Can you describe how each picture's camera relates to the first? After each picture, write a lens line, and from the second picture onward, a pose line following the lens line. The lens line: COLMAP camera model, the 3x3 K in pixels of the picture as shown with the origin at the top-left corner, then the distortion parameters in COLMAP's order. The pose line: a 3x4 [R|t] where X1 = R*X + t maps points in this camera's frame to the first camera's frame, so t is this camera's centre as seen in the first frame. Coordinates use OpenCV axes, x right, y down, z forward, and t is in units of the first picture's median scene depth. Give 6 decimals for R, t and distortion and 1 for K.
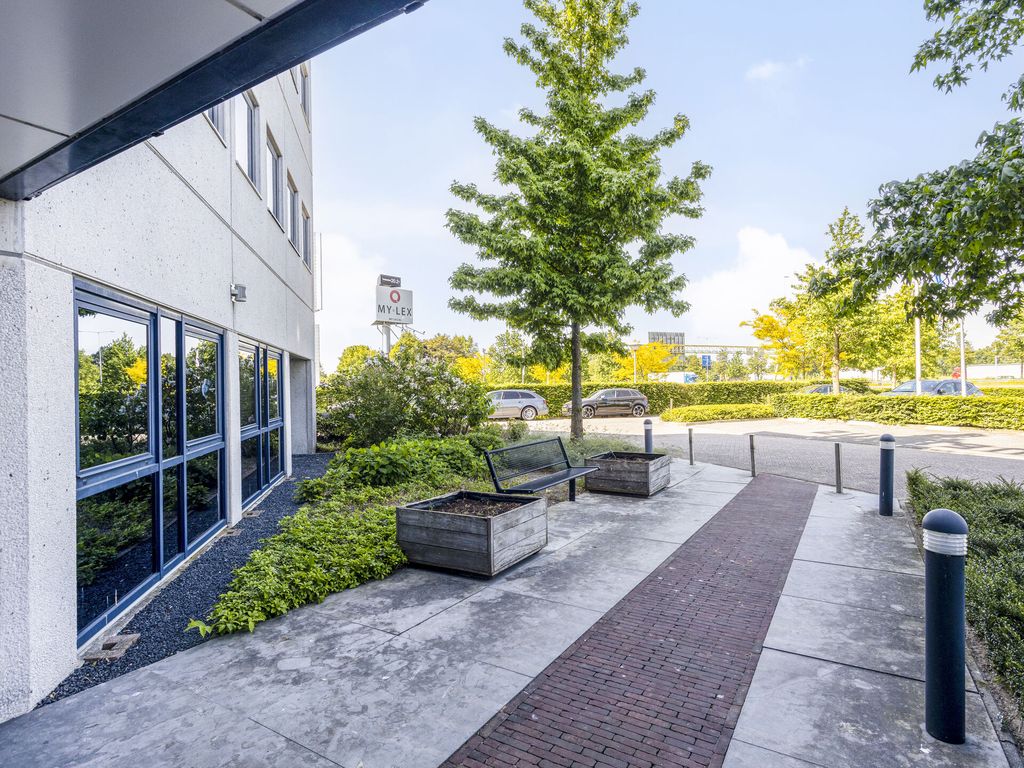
lens RADIAL K [[550.3, 0, 512.3], [0, 550.3, 385.0], [0, 0, 1]] dist [0.000180, -0.000094]
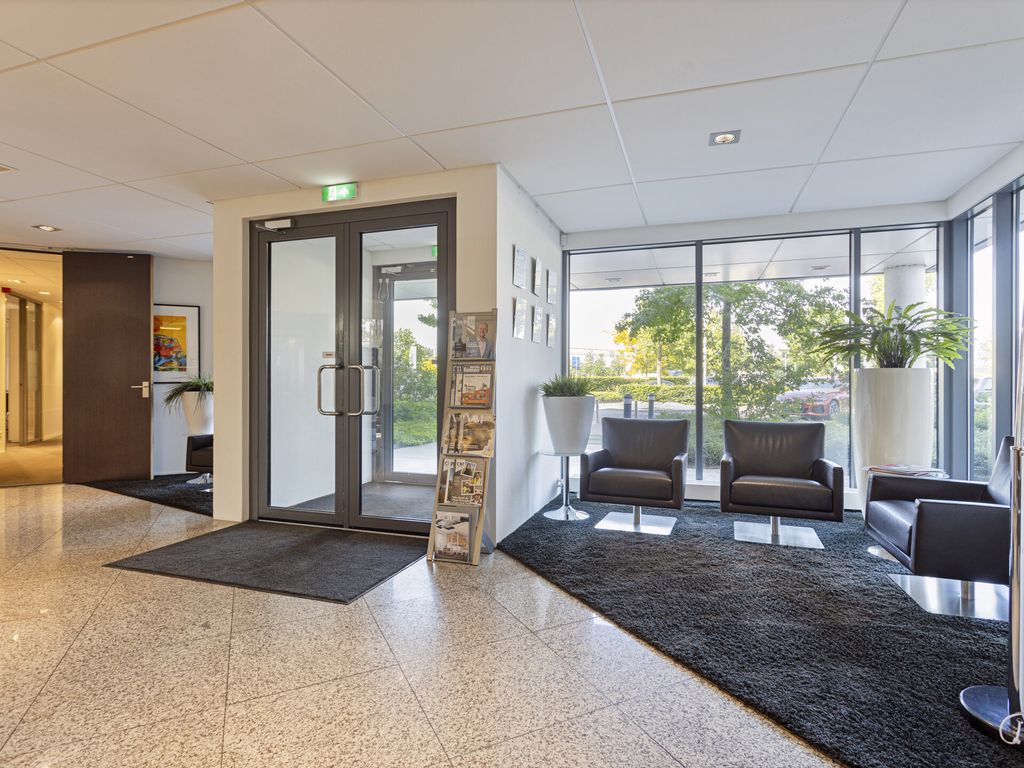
lens RADIAL K [[550.3, 0, 512.0], [0, 550.3, 383.4], [0, 0, 1]] dist [0.000180, -0.000094]
pose [[0.974780, 0.019158, 0.222345, -0.081555], [-0.019579, 0.999808, -0.000310, 0.014419], [-0.222308, -0.004051, 0.974968, -0.236177]]
